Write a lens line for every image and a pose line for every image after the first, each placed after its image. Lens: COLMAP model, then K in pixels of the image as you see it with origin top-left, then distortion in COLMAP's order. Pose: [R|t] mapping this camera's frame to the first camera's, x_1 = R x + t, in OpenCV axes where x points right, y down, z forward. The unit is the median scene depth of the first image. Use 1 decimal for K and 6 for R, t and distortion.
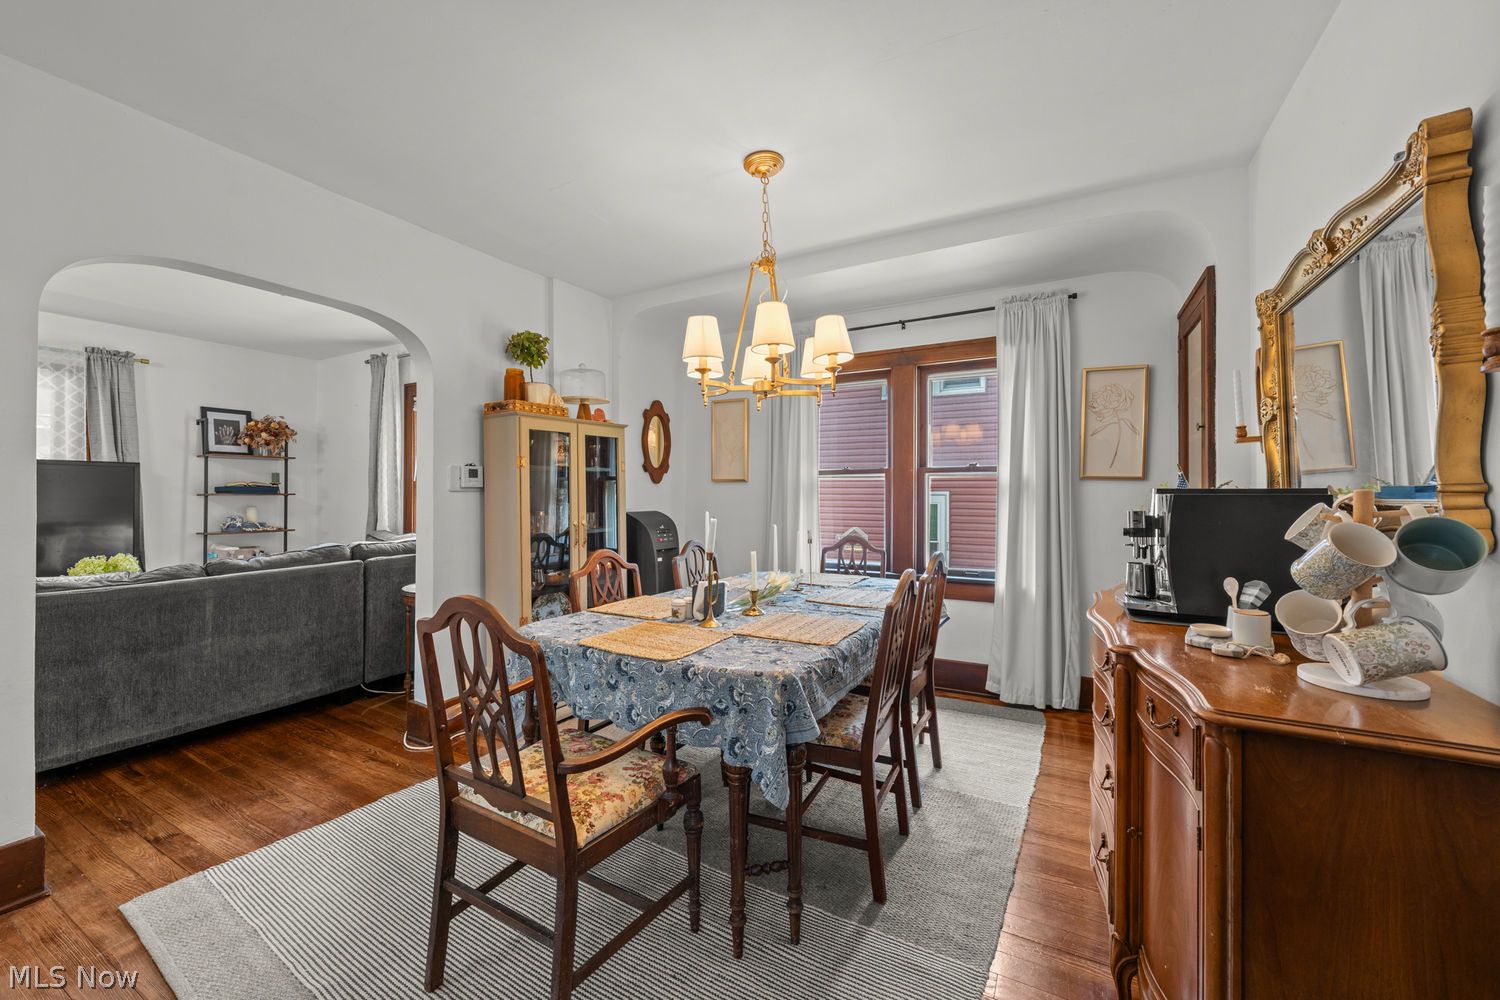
lens RADIAL K [[582.9, 0, 759.0], [0, 582.9, 495.4], [0, 0, 1]] dist [-0.001894, 0.000334]
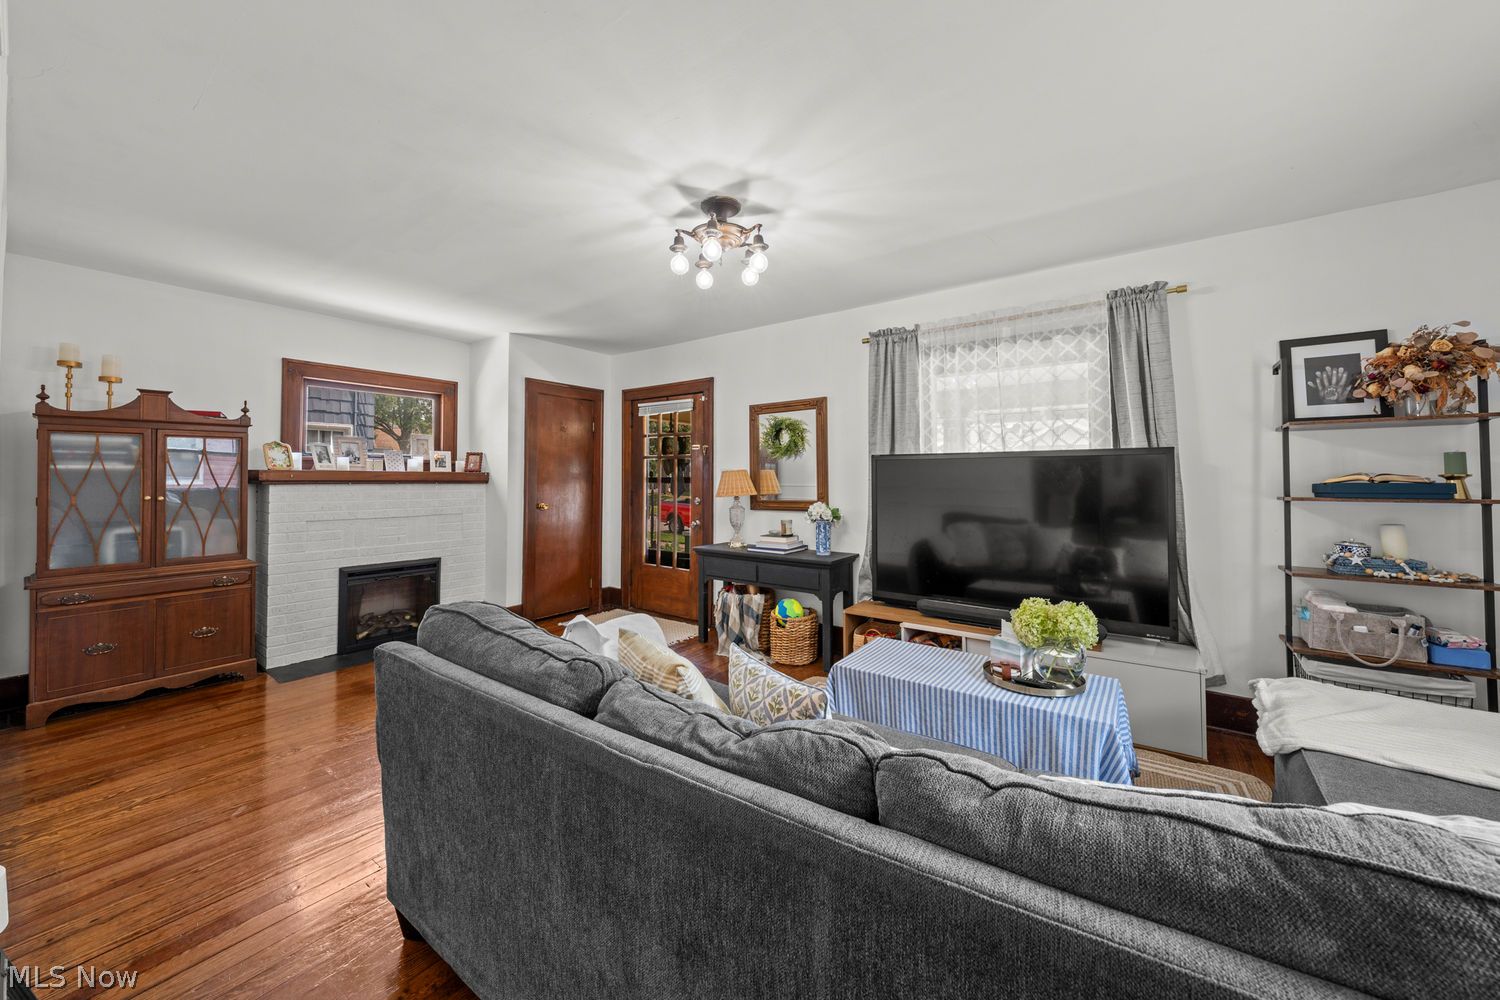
lens RADIAL K [[543.8, 0, 742.7], [0, 543.8, 460.1], [0, 0, 1]] dist [-0.003359, -0.000115]
pose [[-0.138106, -0.038499, -0.989669, -0.369736], [-0.004159, 0.999258, -0.038292, -0.015185], [0.990409, -0.001173, -0.138164, 0.553668]]
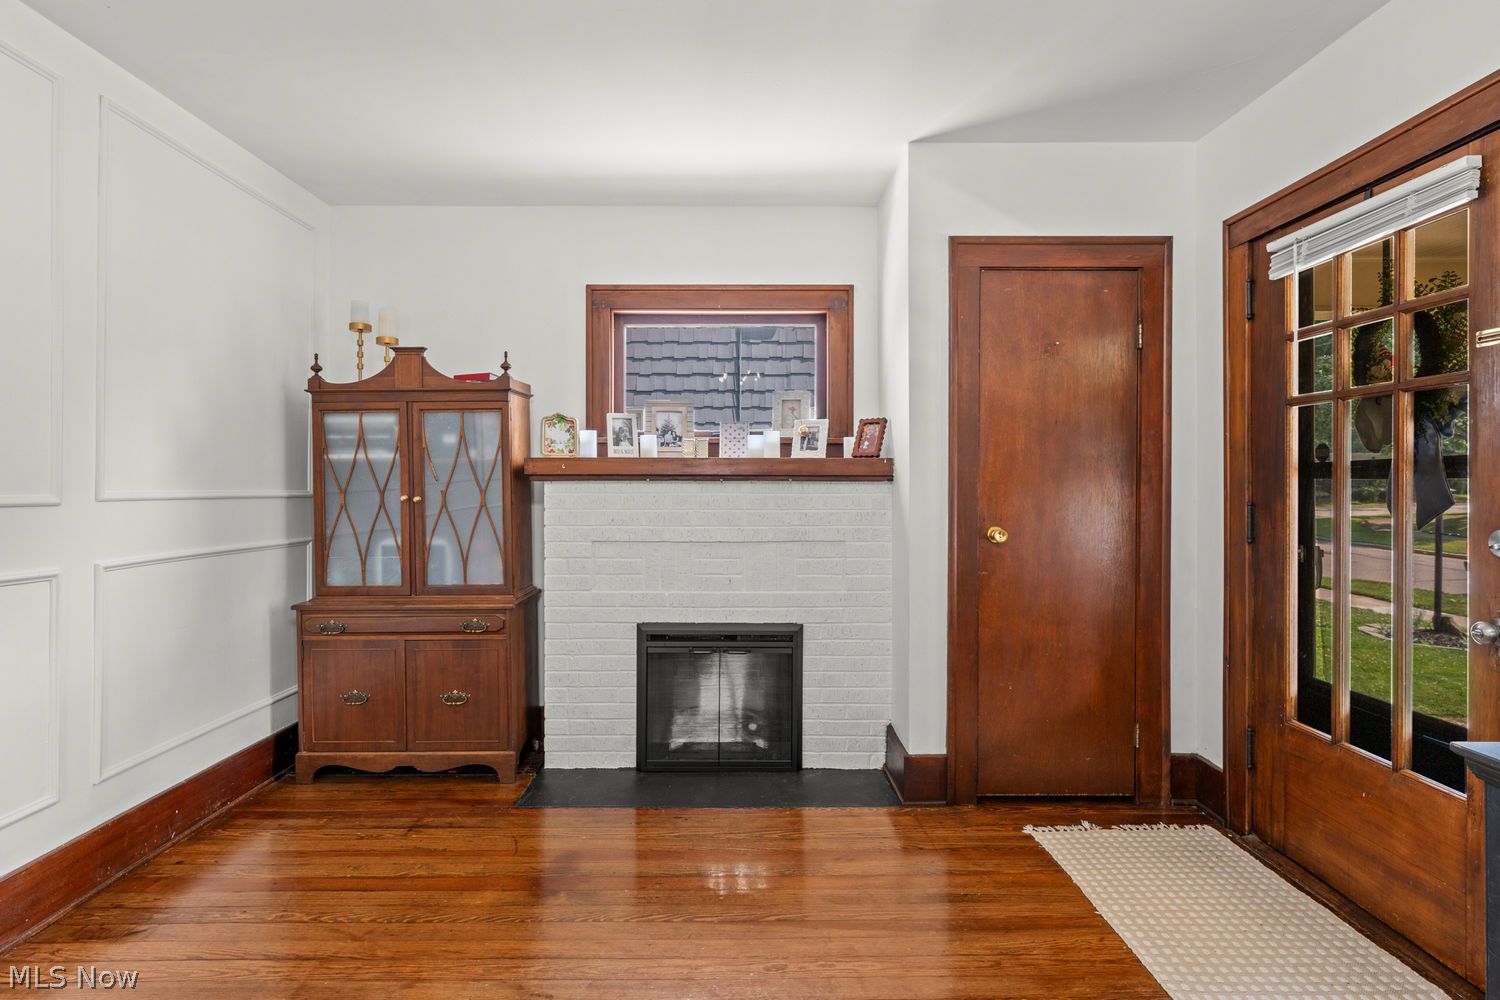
lens RADIAL K [[757.5, 0, 747.8], [0, 757.5, 487.8], [0, 0, 1]] dist [-0.002137, 0.001272]
pose [[-0.873237, -0.003391, -0.487283, -0.843400], [-0.005245, 0.999983, 0.002440, -0.004132], [0.487267, 0.004686, -0.873240, 0.474543]]
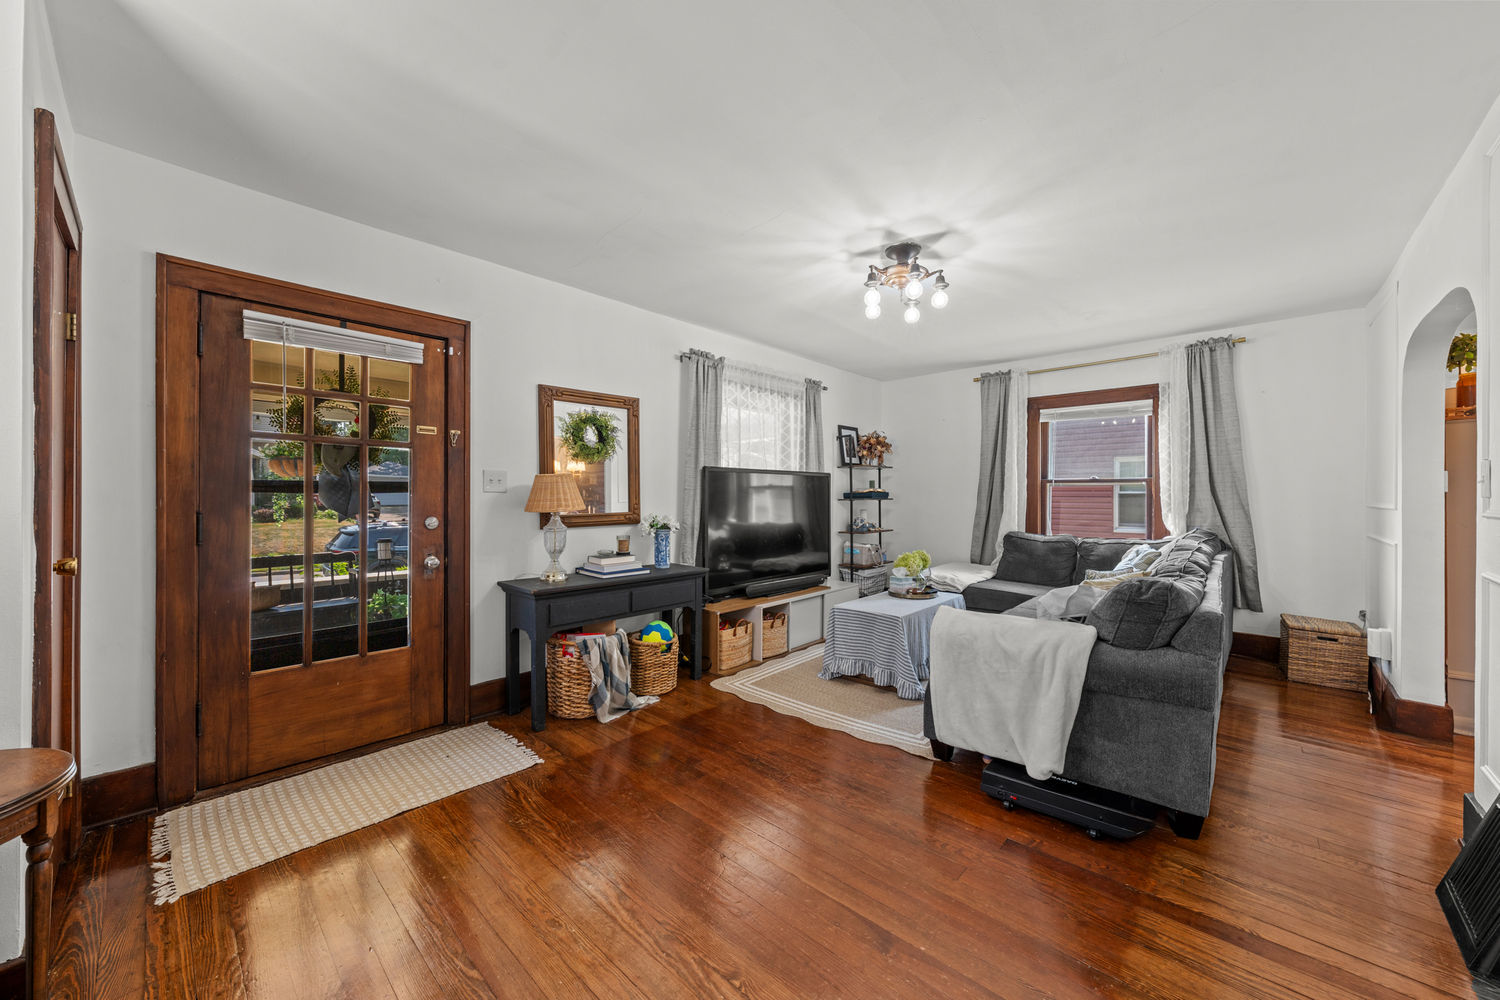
lens RADIAL K [[543.8, 0, 745.0], [0, 543.8, 494.3], [0, 0, 1]] dist [-0.003359, -0.000115]
pose [[0.967385, -0.002378, -0.253299, -0.857453], [0.001358, 0.999990, -0.004201, -0.006548], [0.253306, 0.003720, 0.967379, -0.118571]]
